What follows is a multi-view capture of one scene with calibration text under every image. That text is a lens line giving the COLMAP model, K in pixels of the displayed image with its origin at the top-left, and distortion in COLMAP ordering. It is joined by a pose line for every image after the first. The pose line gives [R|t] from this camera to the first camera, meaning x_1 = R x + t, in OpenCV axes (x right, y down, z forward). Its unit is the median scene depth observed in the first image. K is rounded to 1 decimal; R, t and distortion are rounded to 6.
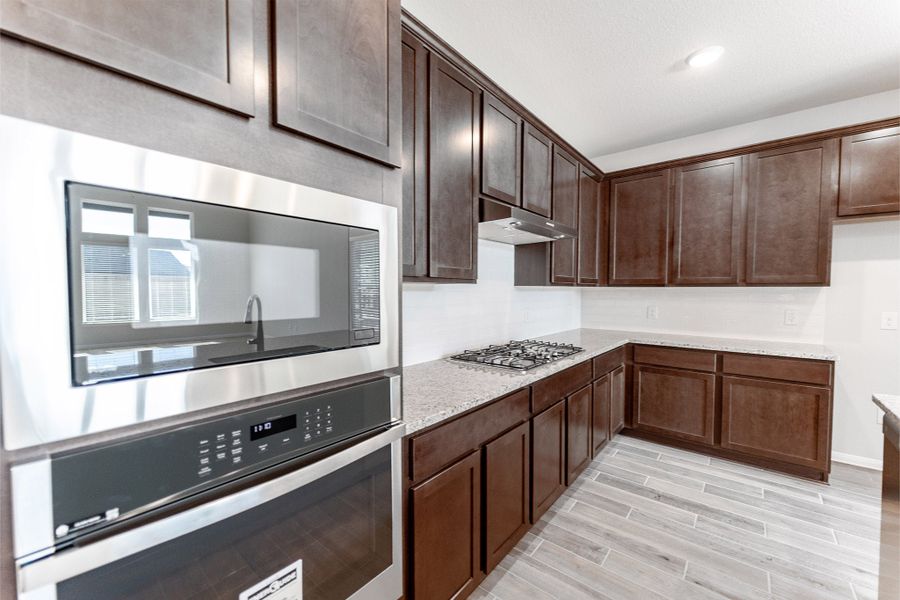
lens RADIAL K [[360.4, 0, 447.7], [0, 360.4, 302.0], [0, 0, 1]] dist [0.000686, -0.001996]
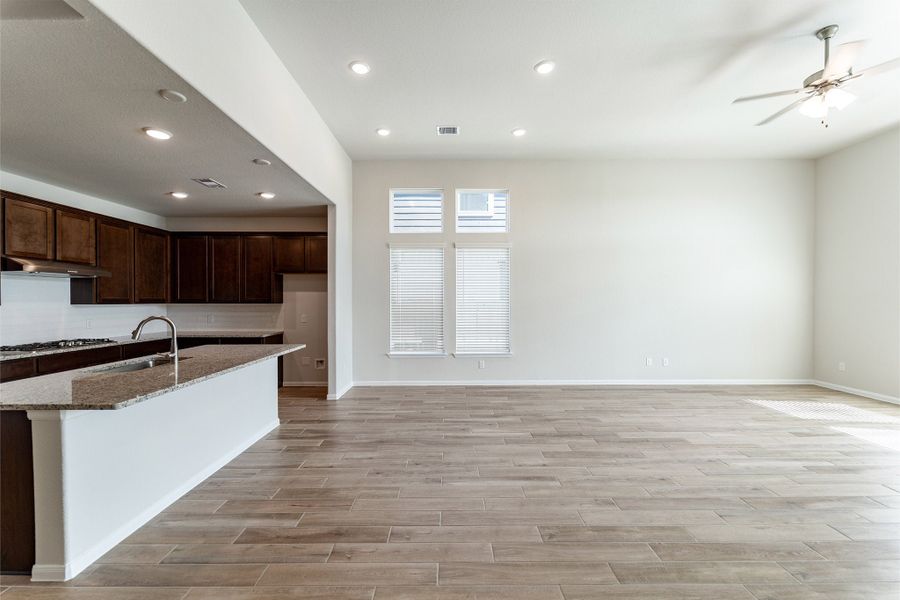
lens RADIAL K [[360.4, 0, 450.0], [0, 360.4, 305.0], [0, 0, 1]] dist [0.000686, -0.001996]
pose [[0.765495, -0.010603, 0.643355, 0.480461], [0.023142, 0.999671, -0.011059, 0.013217], [-0.643026, 0.023355, 0.765488, -1.330779]]
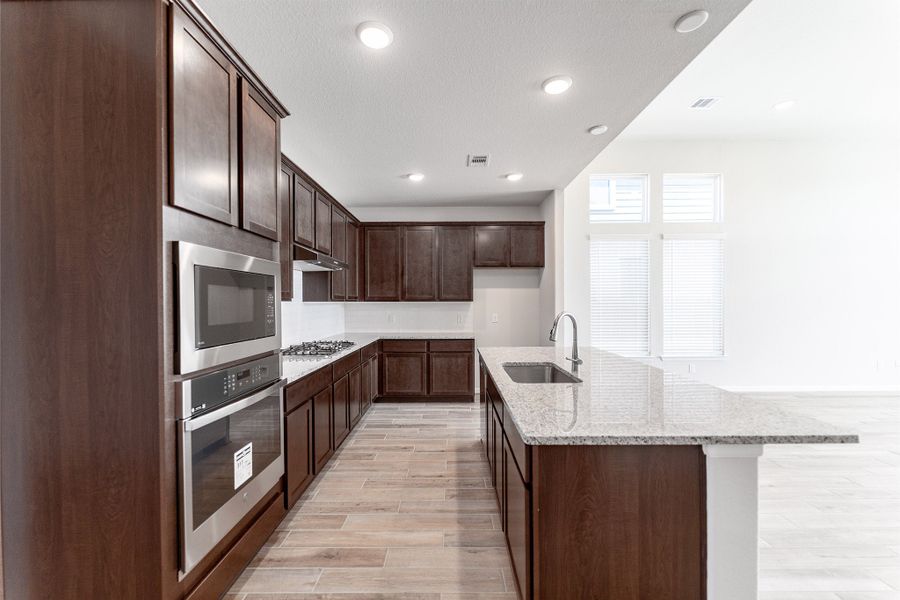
lens RADIAL K [[360.4, 0, 448.1], [0, 360.4, 304.1], [0, 0, 1]] dist [0.000686, -0.001996]
pose [[0.773490, -0.008366, 0.633754, -0.273706], [0.026562, 0.999462, -0.019225, 0.004994], [-0.633252, 0.031704, 0.773296, -0.418547]]
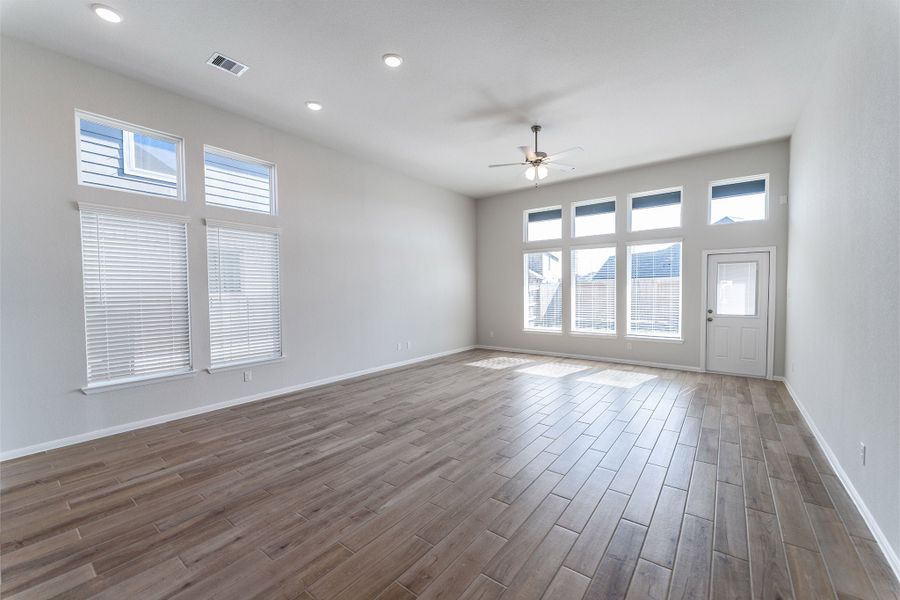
lens RADIAL K [[360.4, 0, 449.7], [0, 360.4, 304.8], [0, 0, 1]] dist [0.000686, -0.001996]
pose [[-0.040459, -0.037501, 0.998477, 0.249250], [0.042953, 0.998306, 0.039235, -0.019949], [-0.998258, 0.044475, -0.038779, -0.665345]]
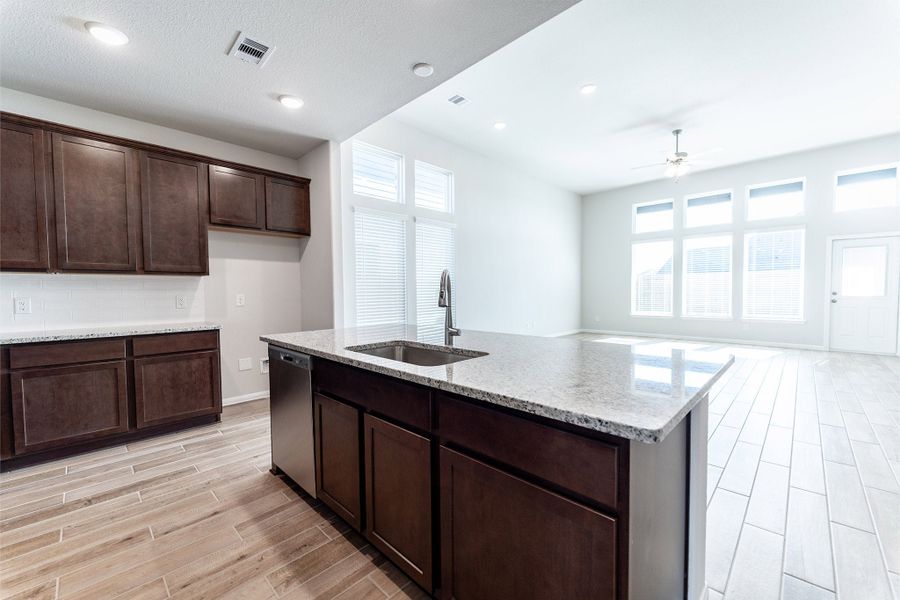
lens RADIAL K [[360.4, 0, 450.5], [0, 360.4, 304.6], [0, 0, 1]] dist [0.000686, -0.001996]
pose [[0.080537, -0.040429, 0.995931, -0.185966], [0.045078, 0.998303, 0.036880, 0.054395], [-0.995732, 0.041924, 0.082222, 0.013627]]
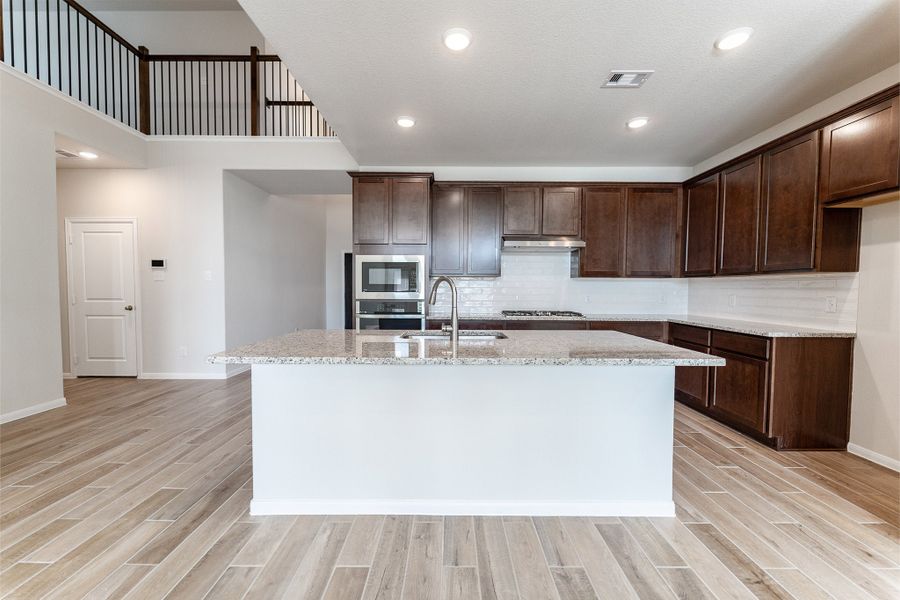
lens RADIAL K [[360.4, 0, 452.3], [0, 360.4, 300.8], [0, 0, 1]] dist [0.000686, -0.001996]
pose [[0.639891, 0.028746, -0.767928, 1.187788], [-0.031367, 0.999444, 0.011275, 0.060927], [0.767825, 0.016873, 0.640437, -0.464562]]
